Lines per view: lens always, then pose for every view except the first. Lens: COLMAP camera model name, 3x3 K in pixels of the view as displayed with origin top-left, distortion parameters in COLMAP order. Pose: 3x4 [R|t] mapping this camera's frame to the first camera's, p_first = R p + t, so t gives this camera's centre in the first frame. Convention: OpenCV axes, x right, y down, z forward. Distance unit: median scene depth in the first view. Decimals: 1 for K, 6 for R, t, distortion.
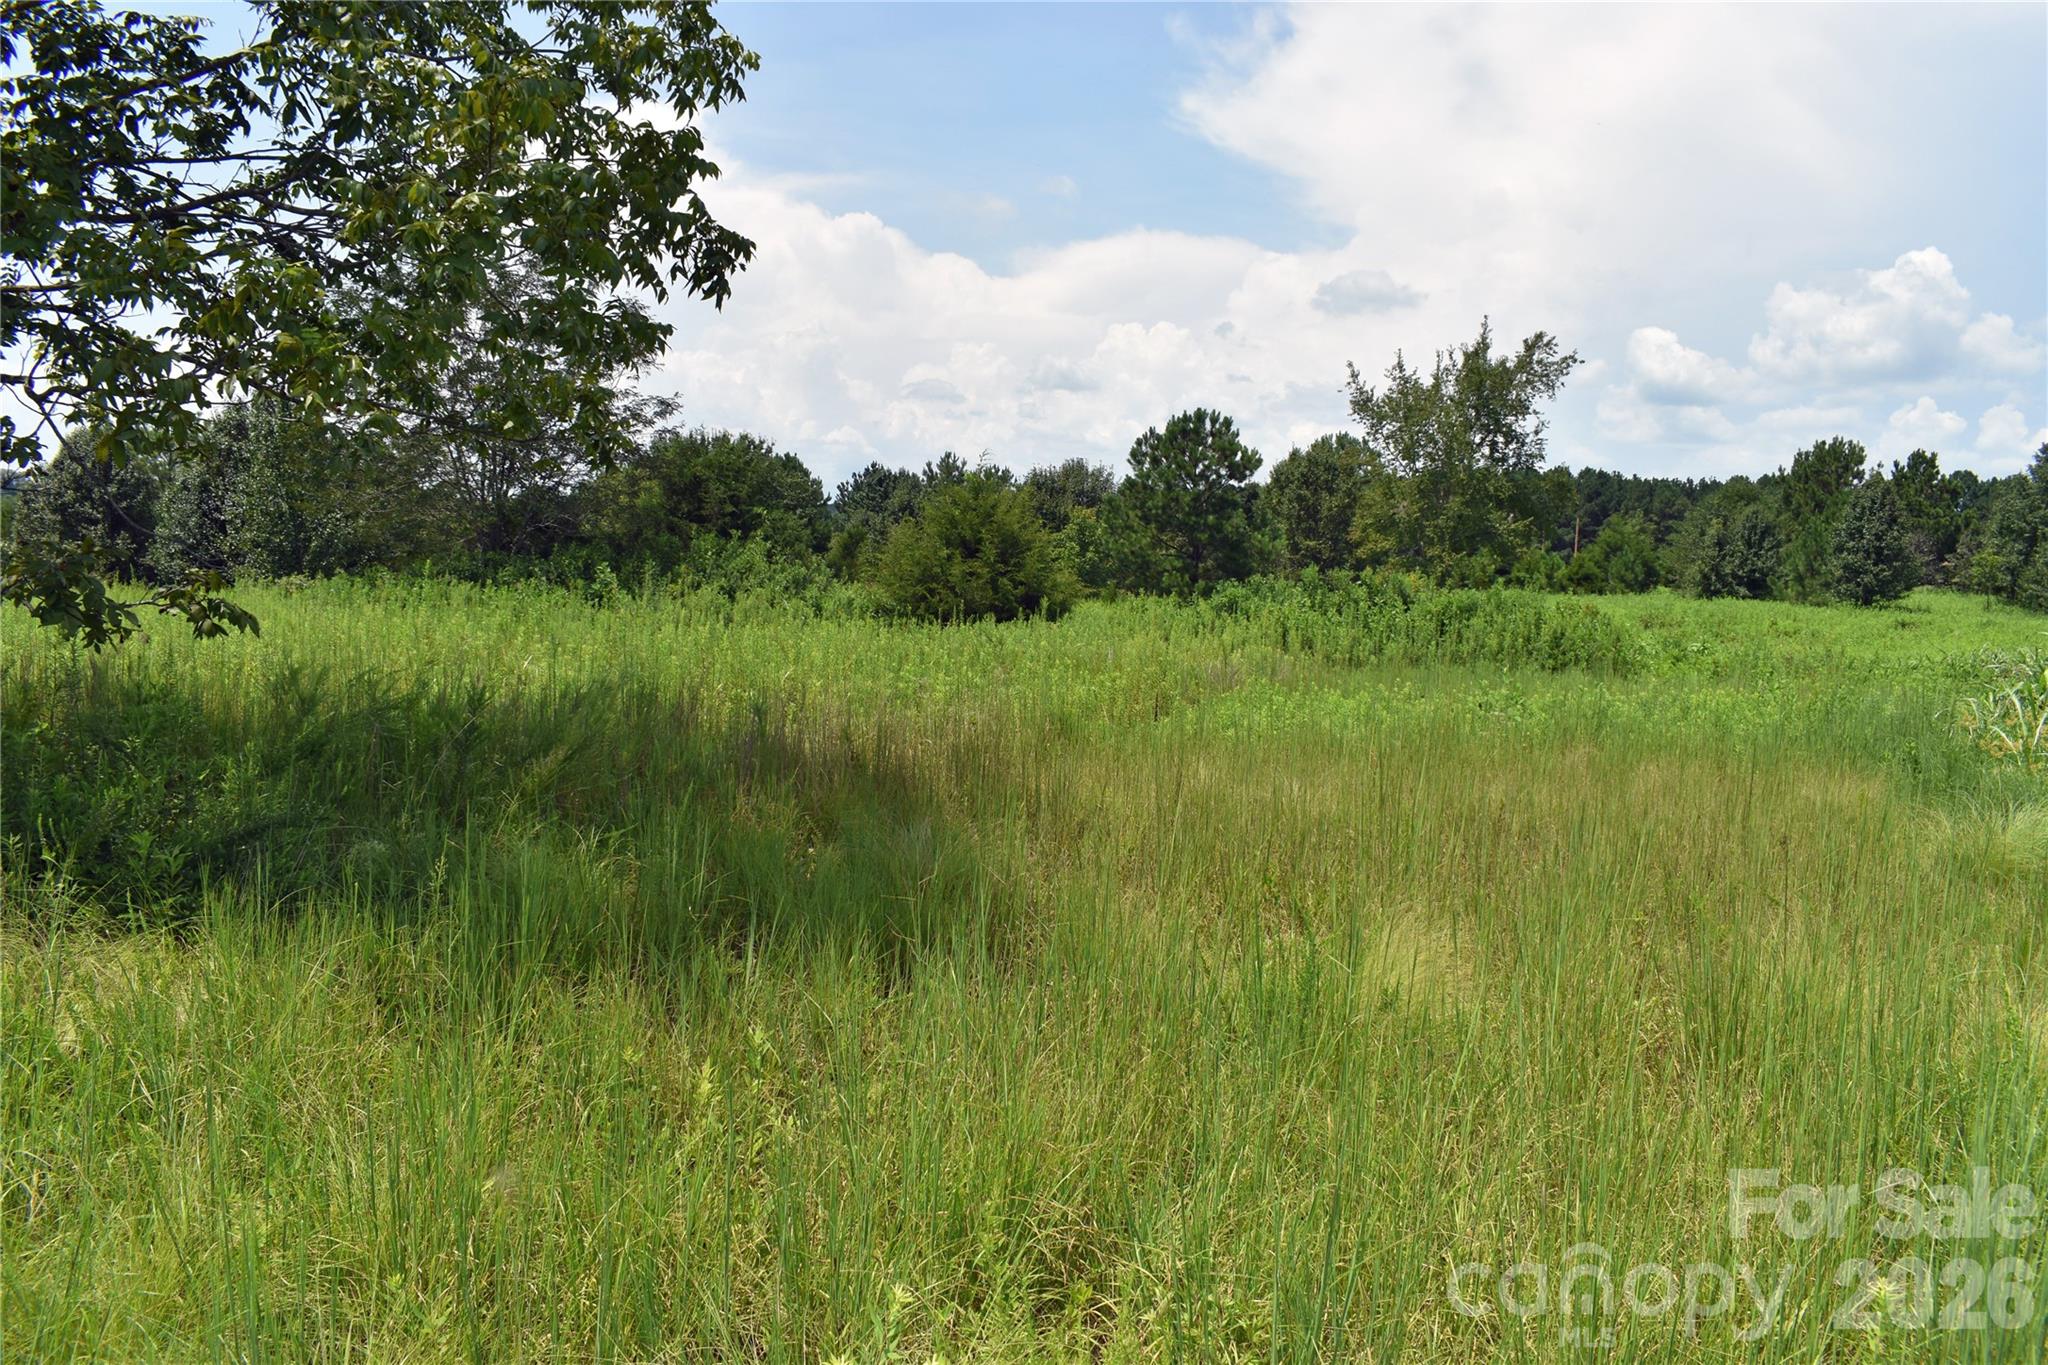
lens RADIAL K [[1648.5, 0, 1022.9], [0, 1648.5, 683.3], [0, 0, 1]] dist [-0.080526, 0.006945]
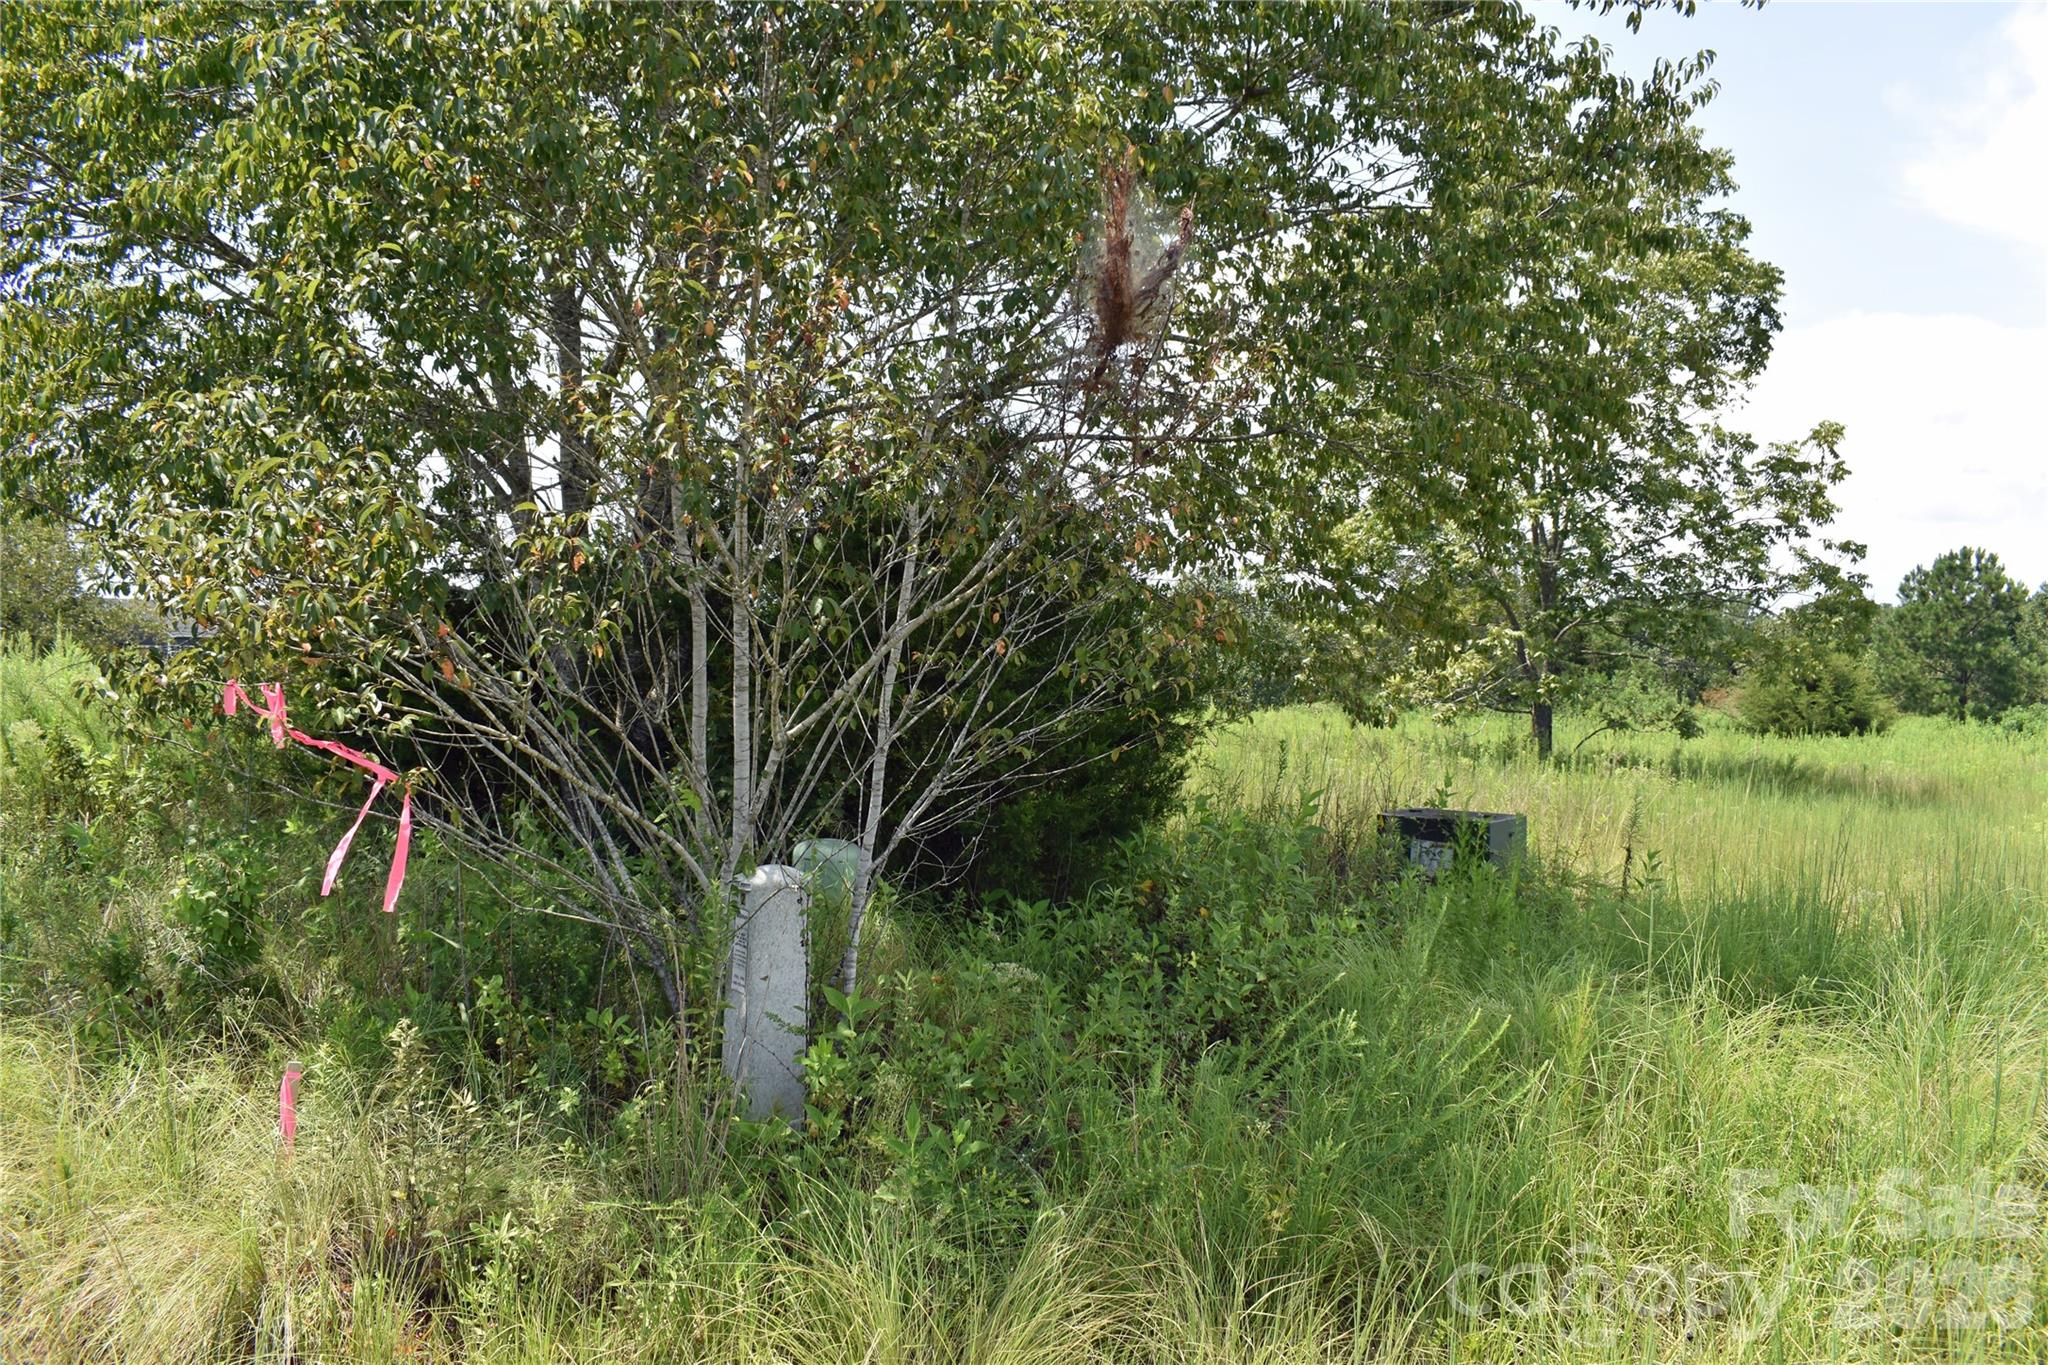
lens RADIAL K [[1648.5, 0, 1030.9], [0, 1648.5, 681.1], [0, 0, 1]] dist [-0.080526, 0.006945]
pose [[0.918267, -0.005616, -0.395921, -0.044430], [-0.022575, 0.997530, -0.066508, 0.010050], [0.395317, 0.070010, 0.915873, -0.240873]]
